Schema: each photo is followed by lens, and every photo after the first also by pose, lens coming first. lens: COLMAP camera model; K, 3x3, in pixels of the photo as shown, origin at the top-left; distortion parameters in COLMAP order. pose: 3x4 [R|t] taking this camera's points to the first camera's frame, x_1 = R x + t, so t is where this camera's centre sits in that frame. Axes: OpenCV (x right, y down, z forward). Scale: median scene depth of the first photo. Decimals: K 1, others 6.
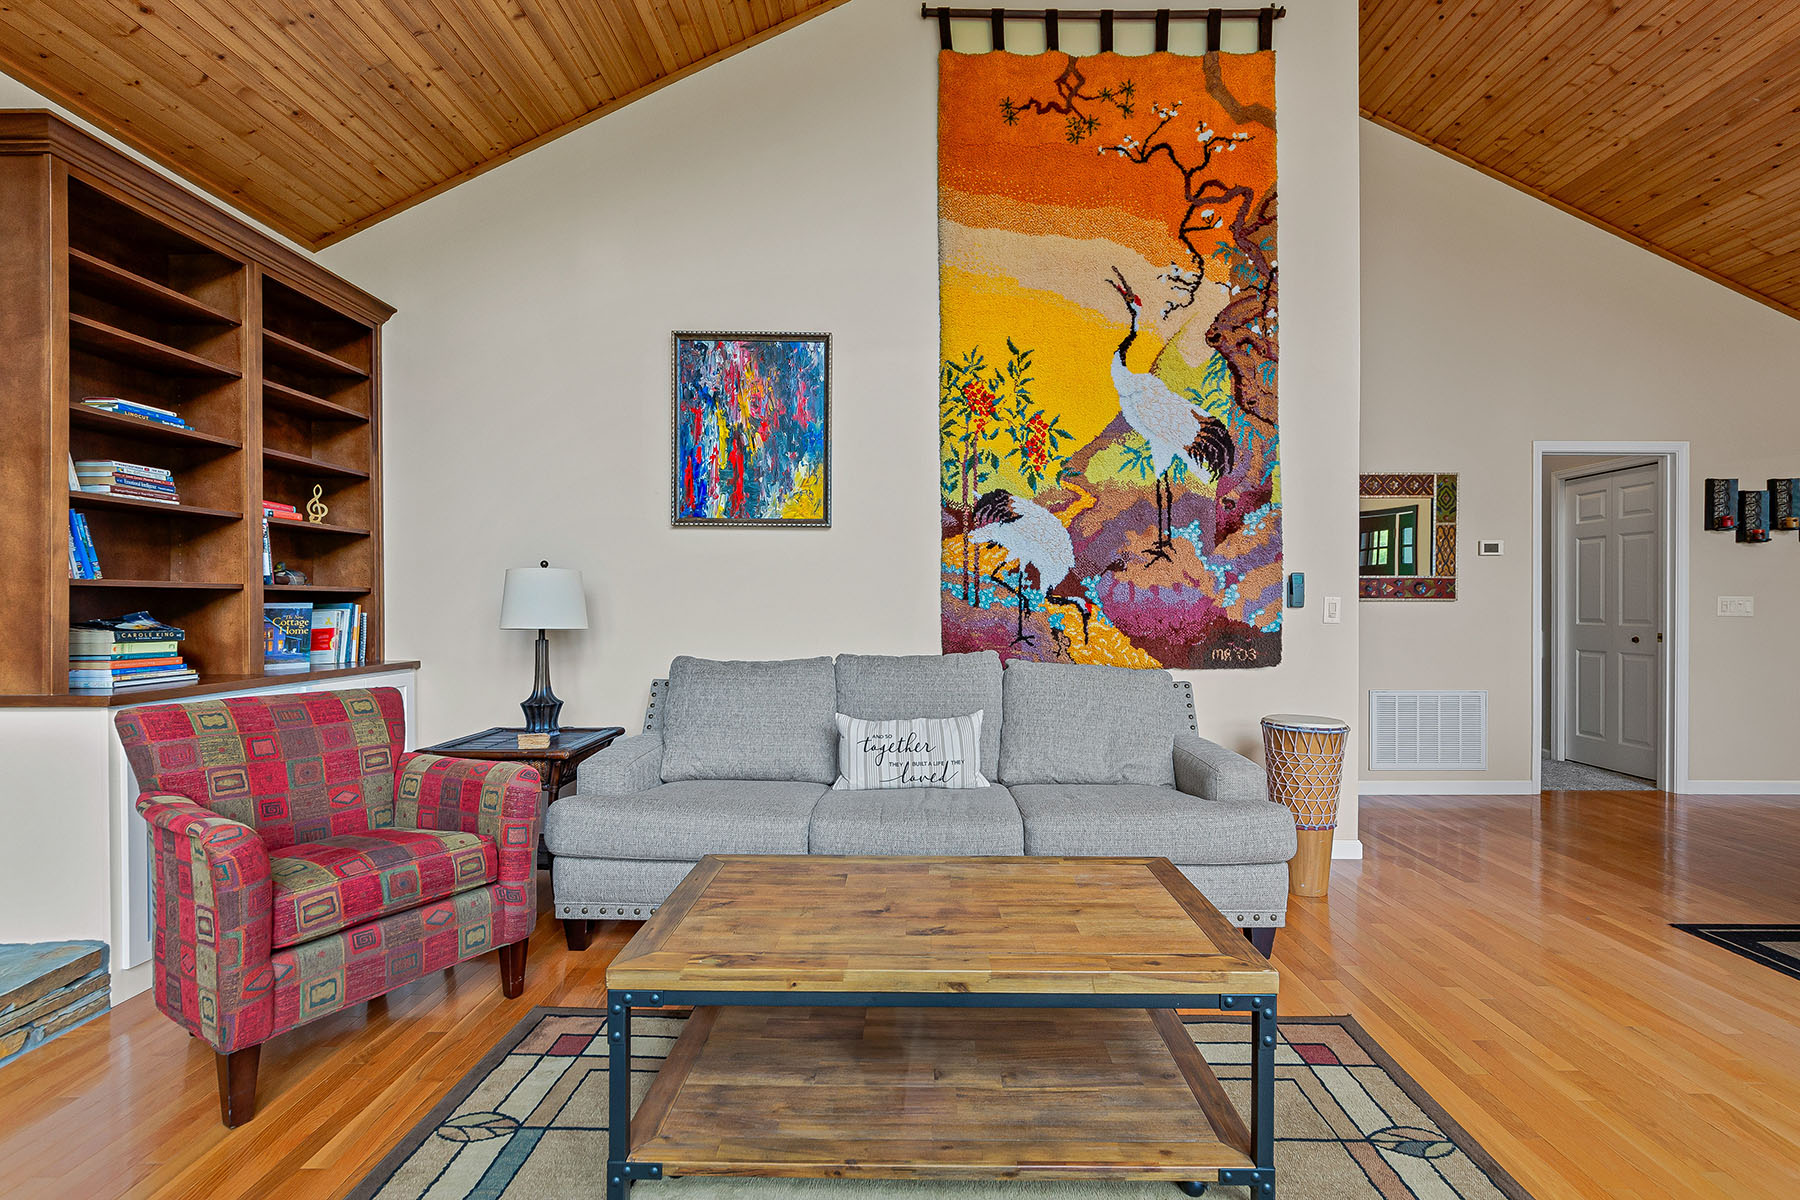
lens RADIAL K [[812.9, 0, 892.7], [0, 812.9, 602.6], [0, 0, 1]] dist [-0.004075, 0.001464]
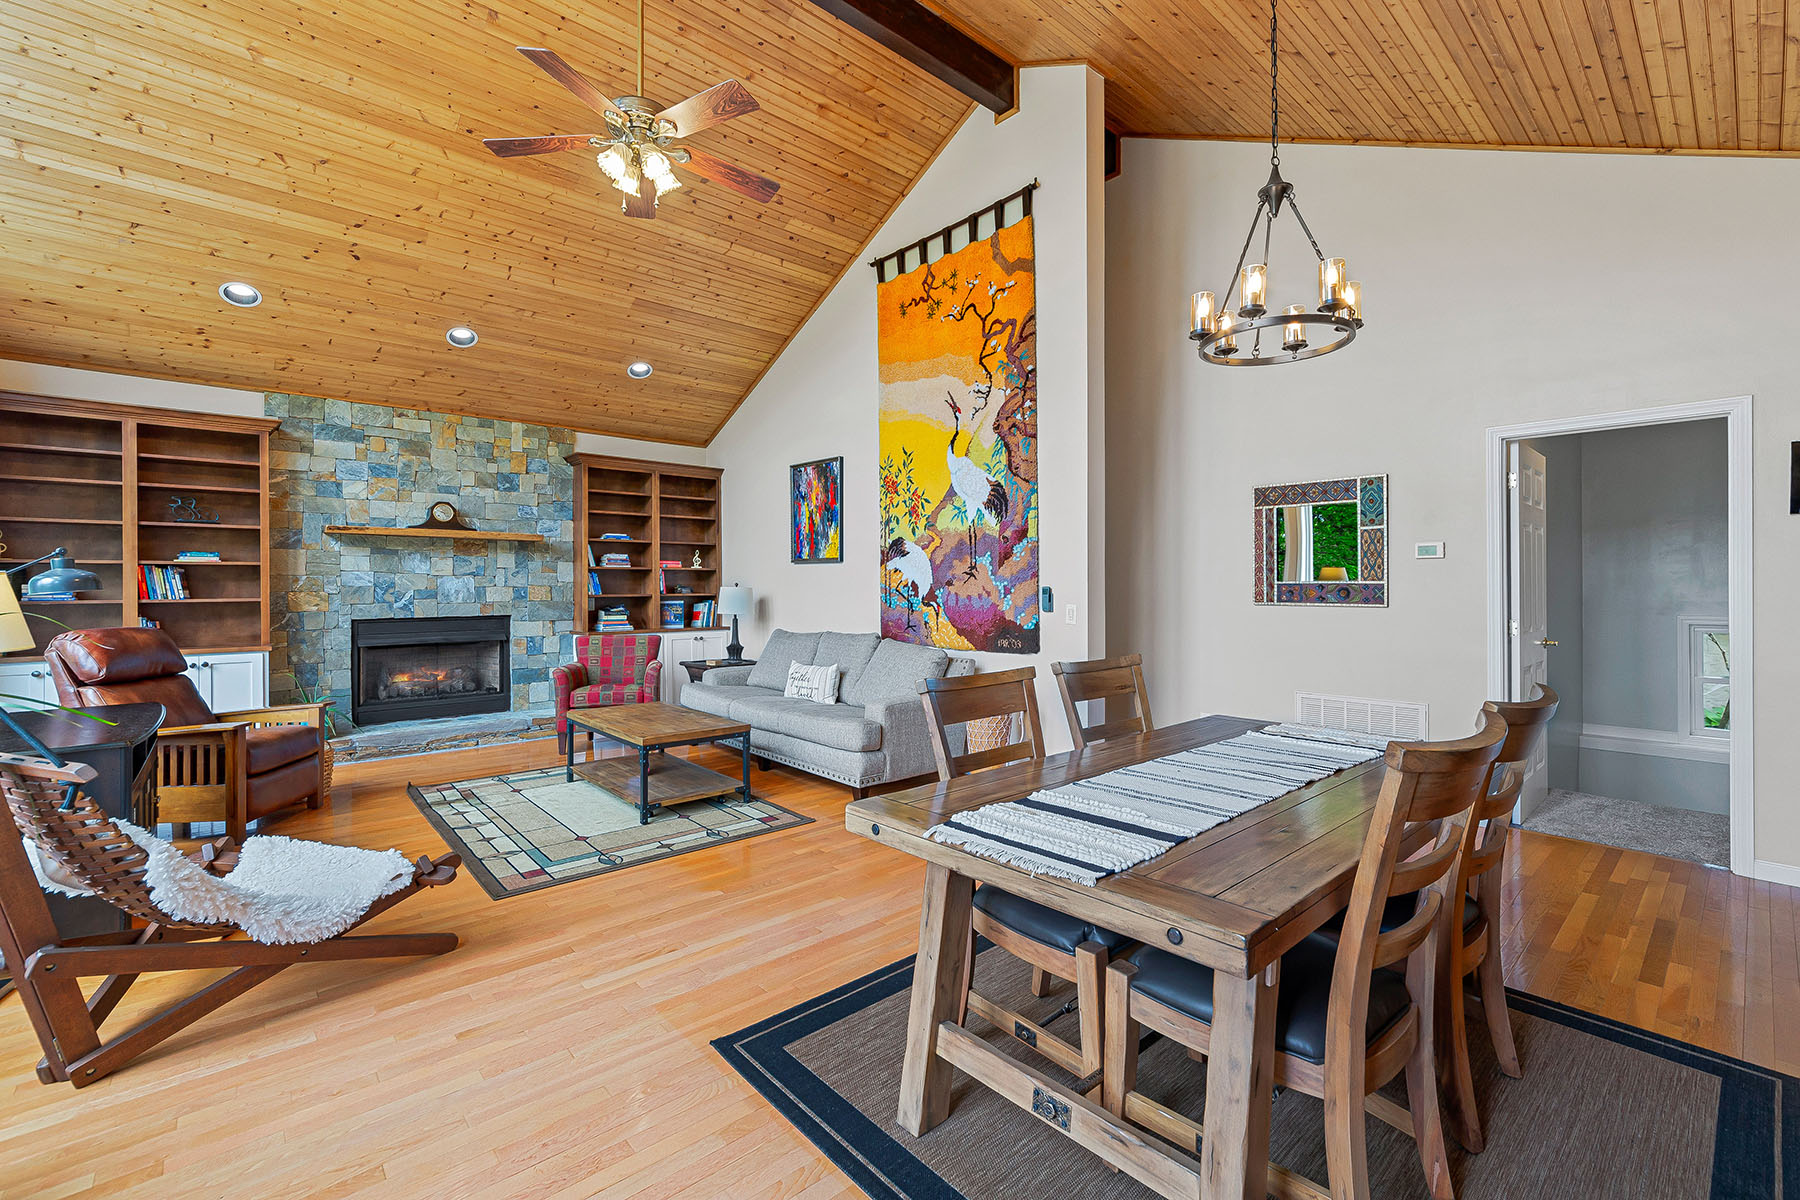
lens RADIAL K [[770.0, 0, 888.5], [0, 770.0, 584.8], [0, 0, 1]] dist [0.000583, 0.000345]
pose [[0.662161, -0.003464, -0.749354, 1.305209], [0.004945, 0.999988, -0.000254, -0.040747], [0.749345, -0.003537, 0.662170, -0.070299]]
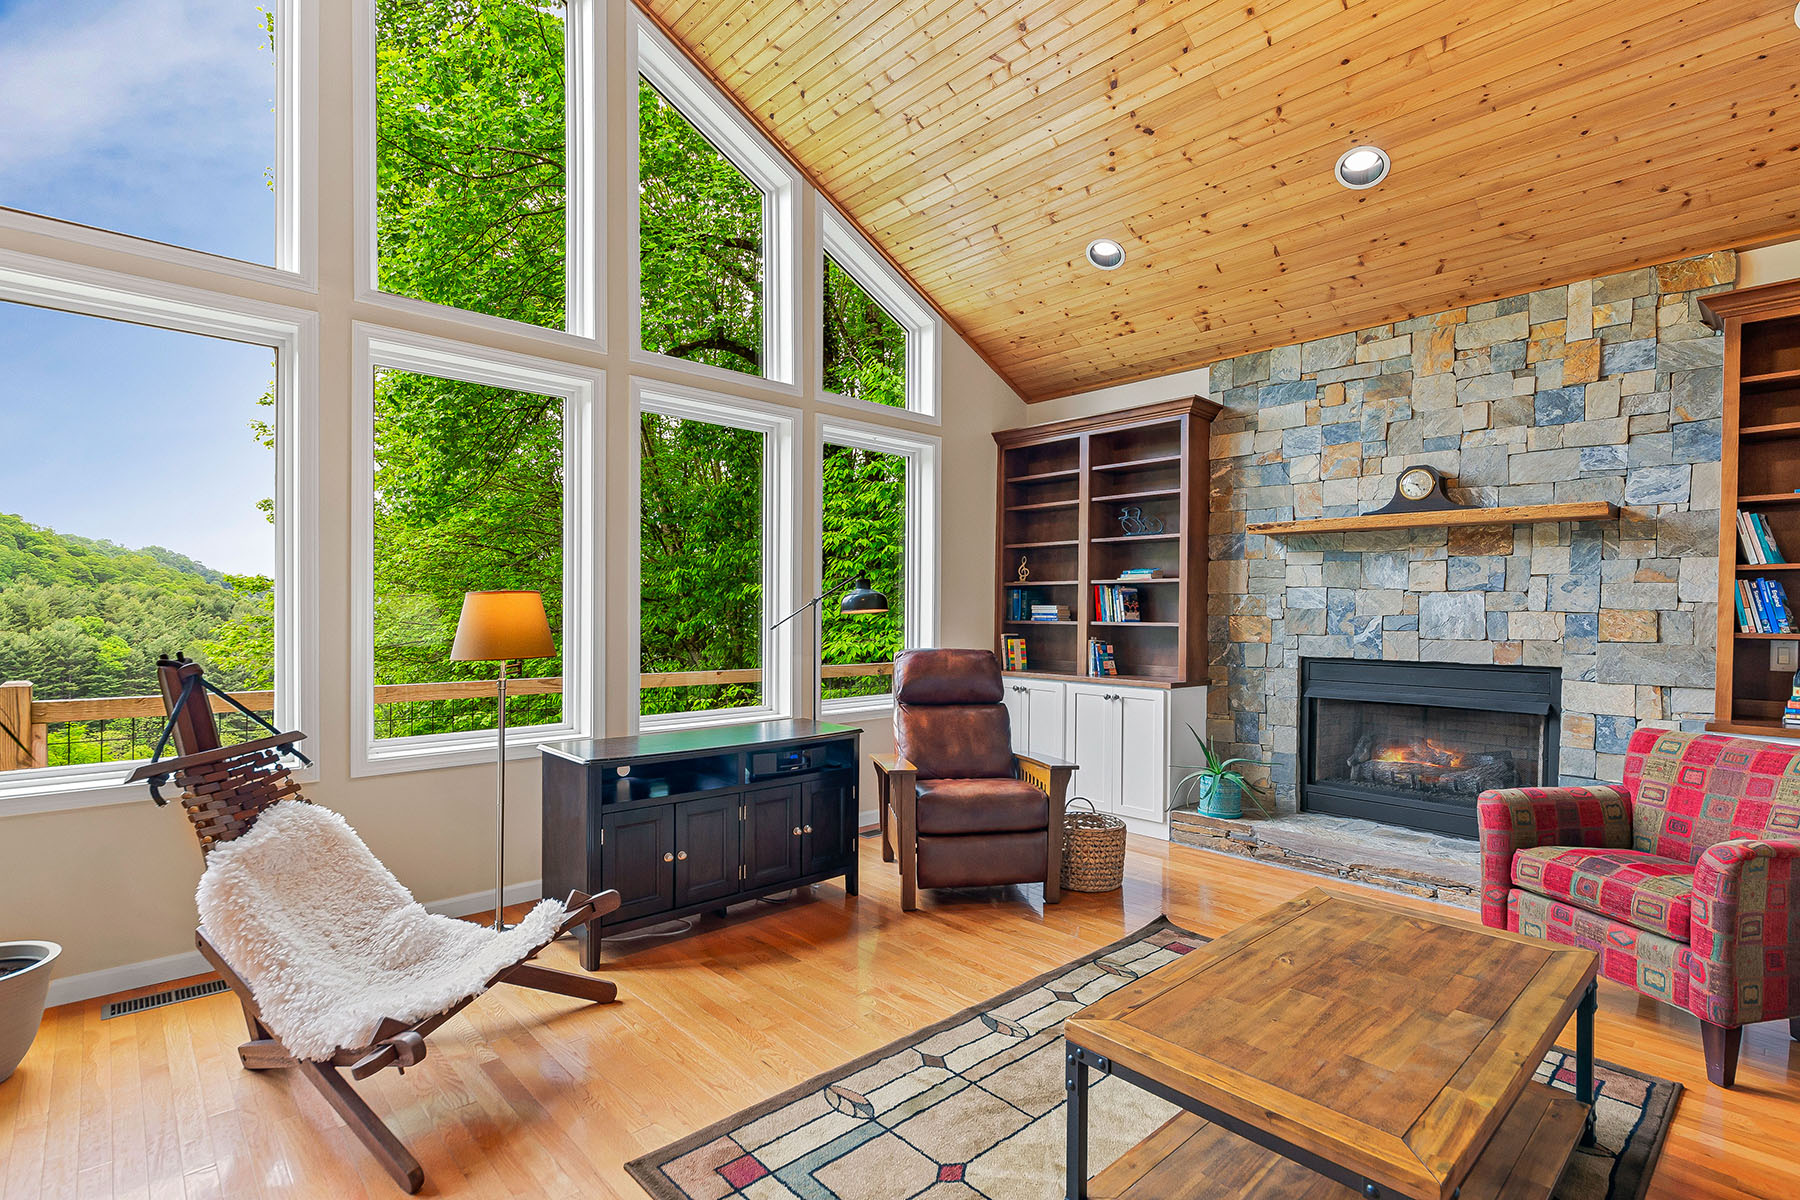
lens RADIAL K [[850.8, 0, 914.7], [0, 850.8, 619.1], [0, 0, 1]] dist [-0.004292, 0.000780]
pose [[-0.720510, 0.002879, -0.693439, 0.582123], [-0.005695, 0.999933, 0.010069, -0.038087], [0.693421, 0.011204, -0.720445, 0.693454]]
